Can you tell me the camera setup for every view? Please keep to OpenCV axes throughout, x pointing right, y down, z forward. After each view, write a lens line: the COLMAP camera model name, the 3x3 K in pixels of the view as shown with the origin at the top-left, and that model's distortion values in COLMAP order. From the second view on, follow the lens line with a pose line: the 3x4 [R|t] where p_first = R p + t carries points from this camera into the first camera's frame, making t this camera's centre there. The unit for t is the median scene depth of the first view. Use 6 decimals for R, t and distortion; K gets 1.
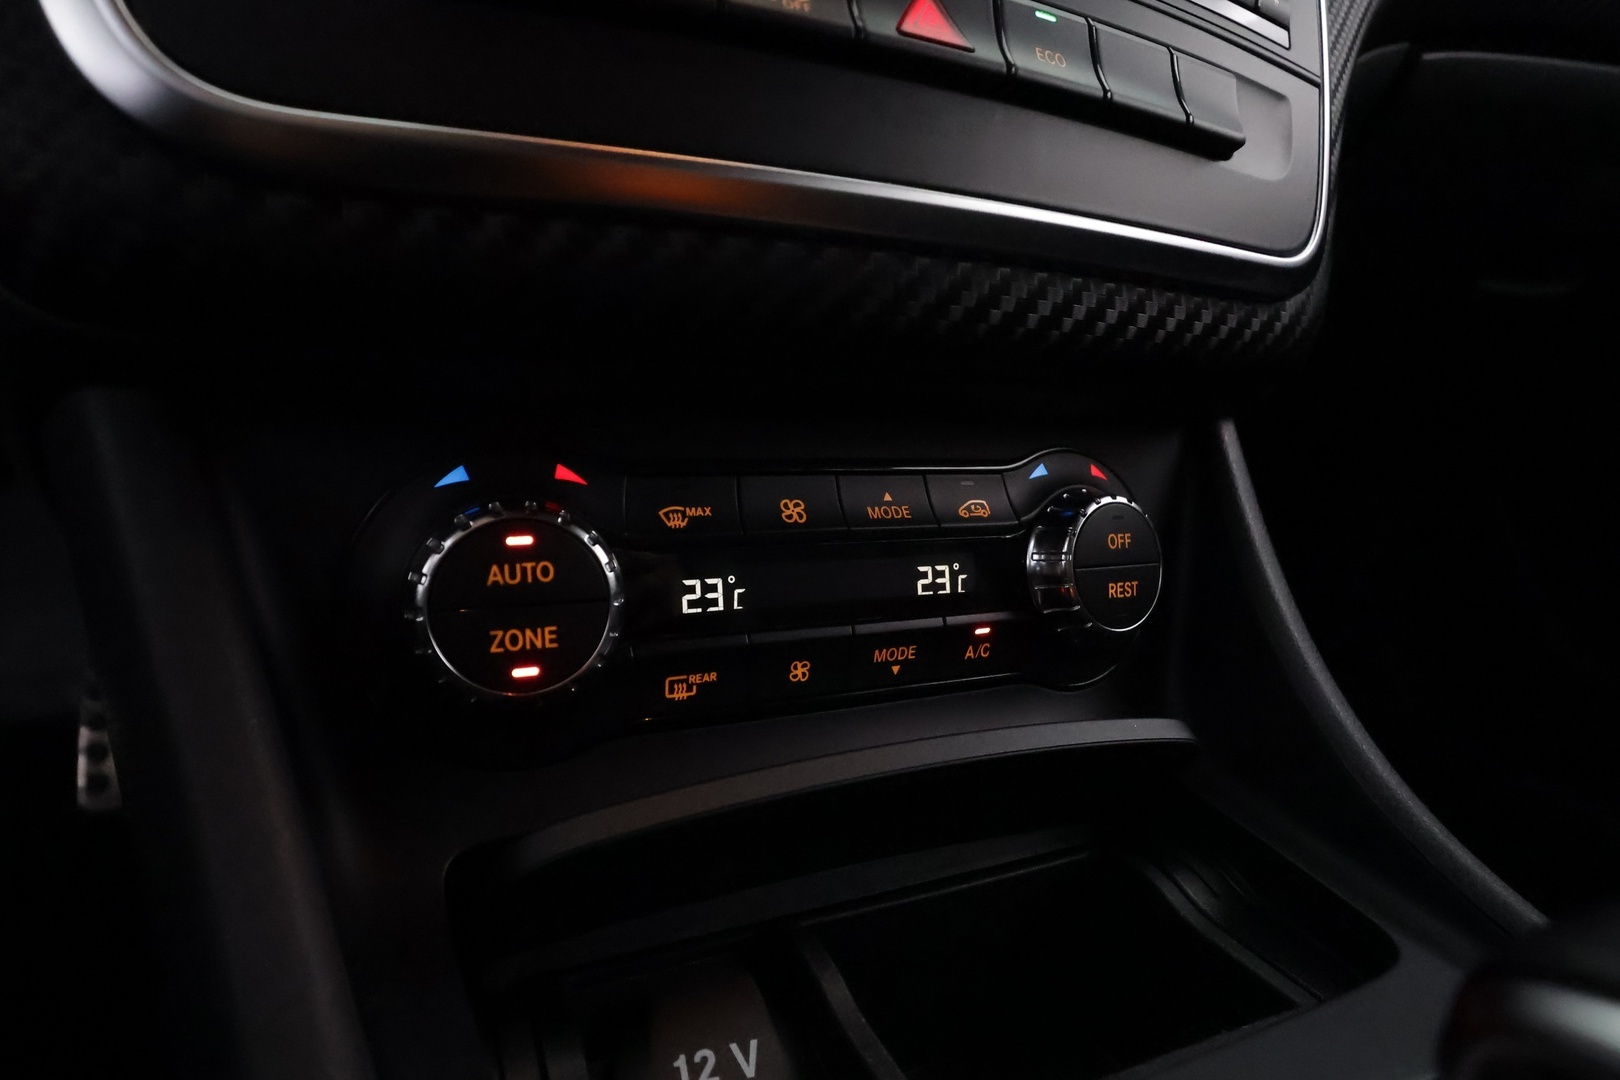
lens RADIAL K [[938.9, 0, 811.9], [0, 938.9, 535.2], [0, 0, 1]] dist [0.001389, 0.001990]
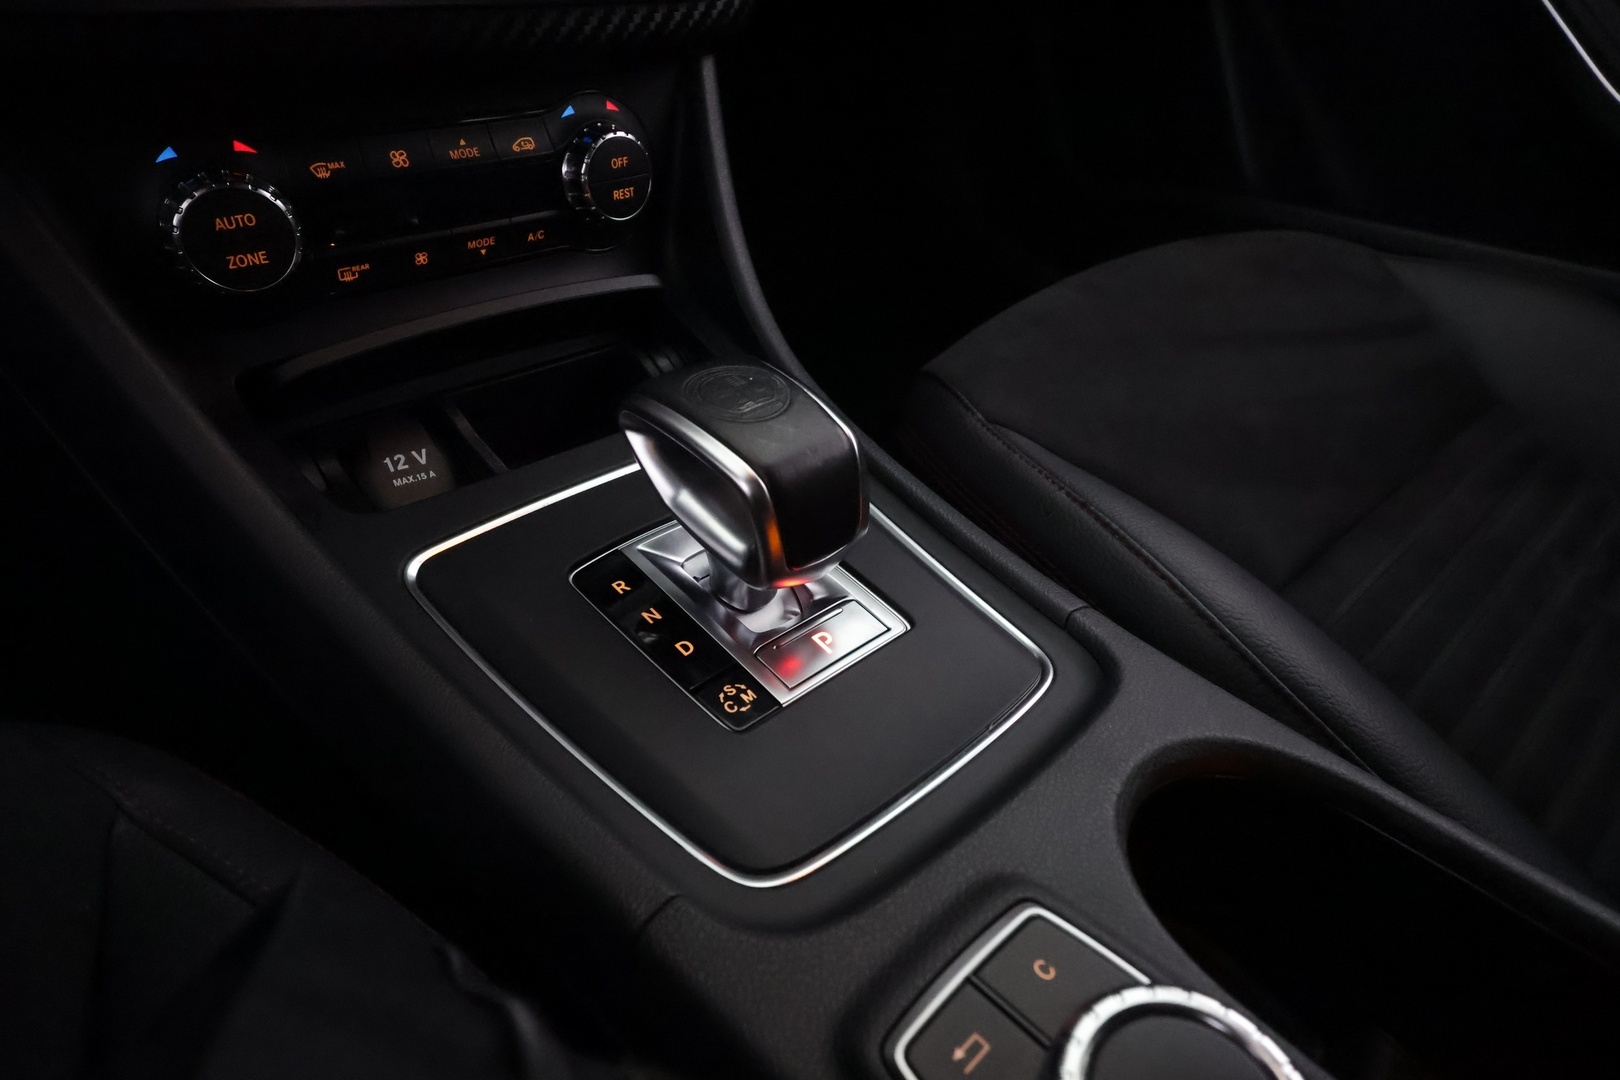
lens RADIAL K [[938.9, 0, 811.9], [0, 938.9, 535.2], [0, 0, 1]] dist [0.001389, 0.001990]
pose [[0.955800, -0.121716, 0.267642, 0.147597], [-0.034251, 0.857997, 0.512512, -0.324138], [-0.292017, -0.499025, 0.815904, -0.856270]]
